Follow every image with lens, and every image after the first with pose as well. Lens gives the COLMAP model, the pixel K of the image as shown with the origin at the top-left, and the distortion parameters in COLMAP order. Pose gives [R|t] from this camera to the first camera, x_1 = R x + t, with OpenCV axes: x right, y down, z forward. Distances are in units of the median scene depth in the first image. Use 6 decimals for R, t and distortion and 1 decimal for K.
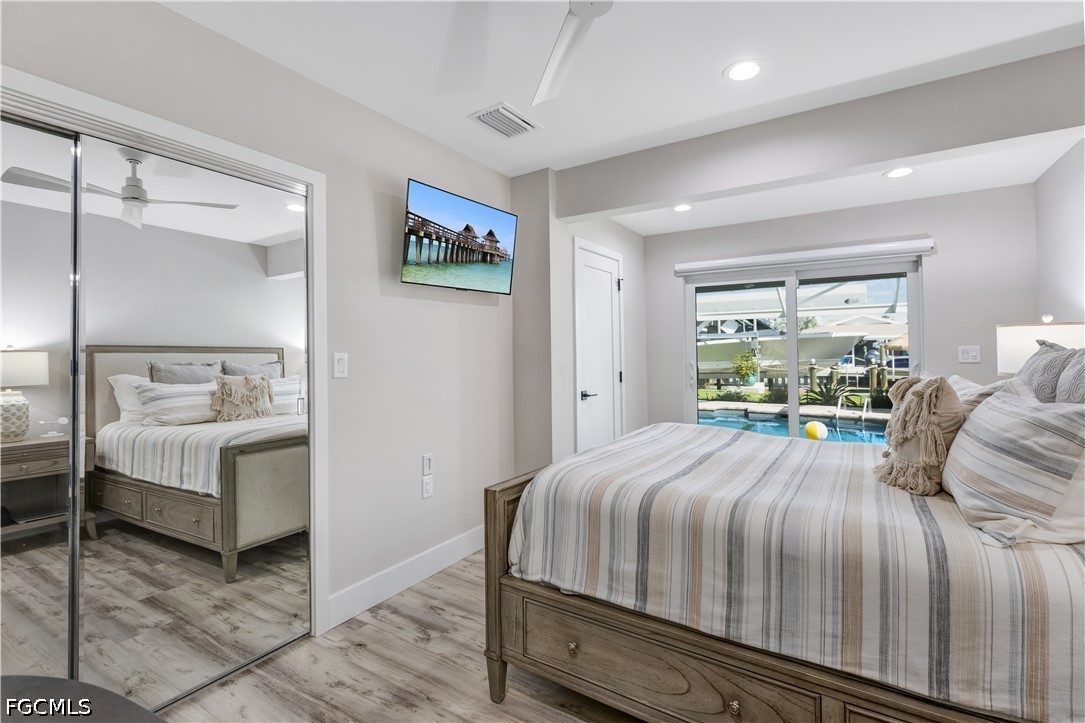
lens RADIAL K [[493.7, 0, 552.8], [0, 493.7, 347.9], [0, 0, 1]] dist [0.000808, 0.000025]
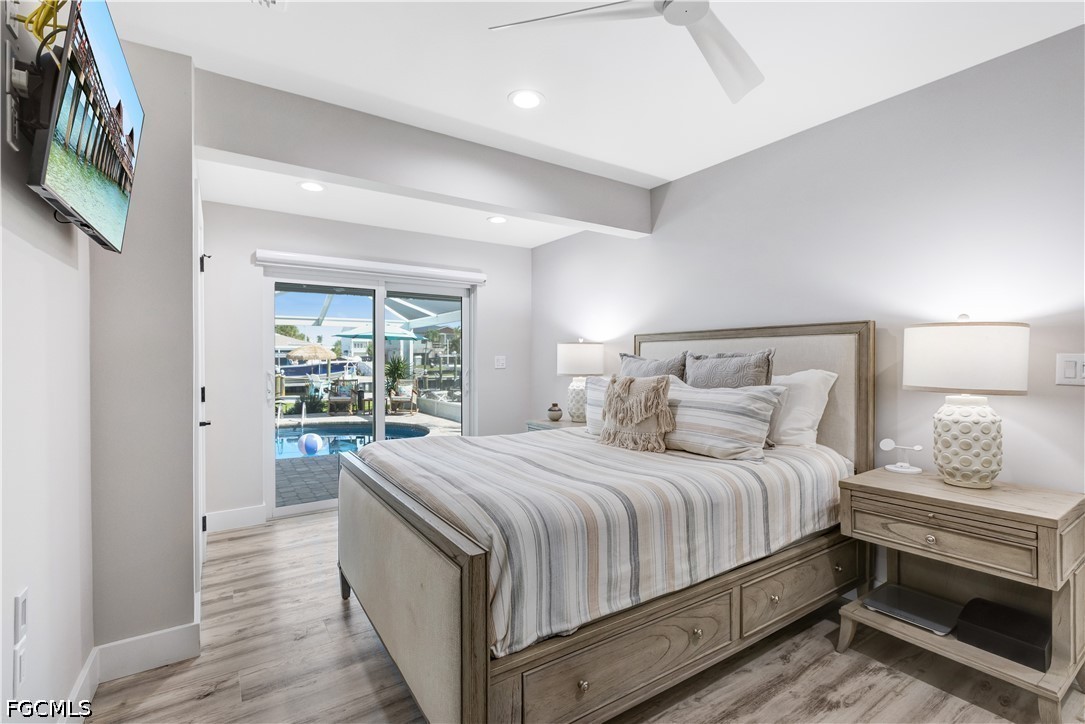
lens RADIAL K [[493.7, 0, 546.9], [0, 493.7, 364.9], [0, 0, 1]] dist [0.000808, 0.000025]
pose [[0.408337, -0.004624, 0.912819, -0.857801], [-0.009124, 0.999917, 0.009146, 0.014032], [-0.912786, -0.012064, 0.408261, 0.746114]]
